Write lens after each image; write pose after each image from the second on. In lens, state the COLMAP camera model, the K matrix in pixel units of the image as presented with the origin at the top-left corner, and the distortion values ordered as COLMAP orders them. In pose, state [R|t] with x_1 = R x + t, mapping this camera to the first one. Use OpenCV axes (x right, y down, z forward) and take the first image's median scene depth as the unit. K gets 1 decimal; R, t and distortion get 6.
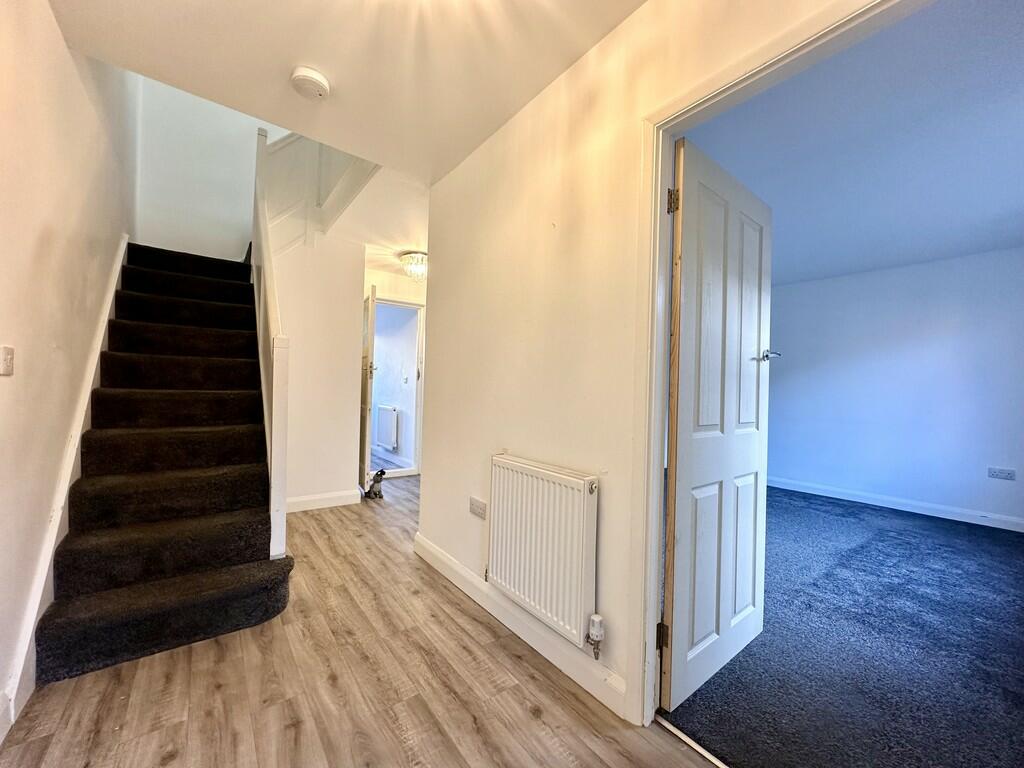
lens RADIAL K [[407.1, 0, 511.3], [0, 407.1, 386.1], [0, 0, 1]] dist [0.001078, 0.000100]
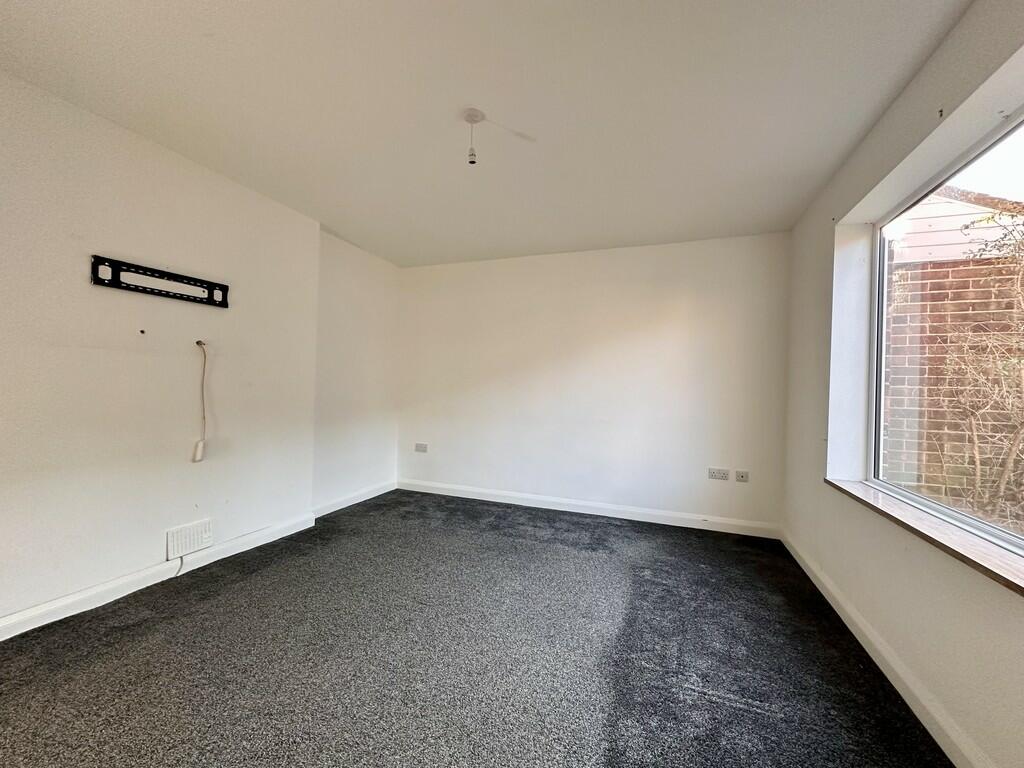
lens RADIAL K [[407.1, 0, 511.9], [0, 407.1, 383.6], [0, 0, 1]] dist [0.001078, 0.000100]
pose [[0.843372, 0.002432, 0.537325, 0.337373], [-0.010427, 0.999876, 0.011841, -0.002315], [-0.537229, -0.015589, 0.843292, 0.545327]]
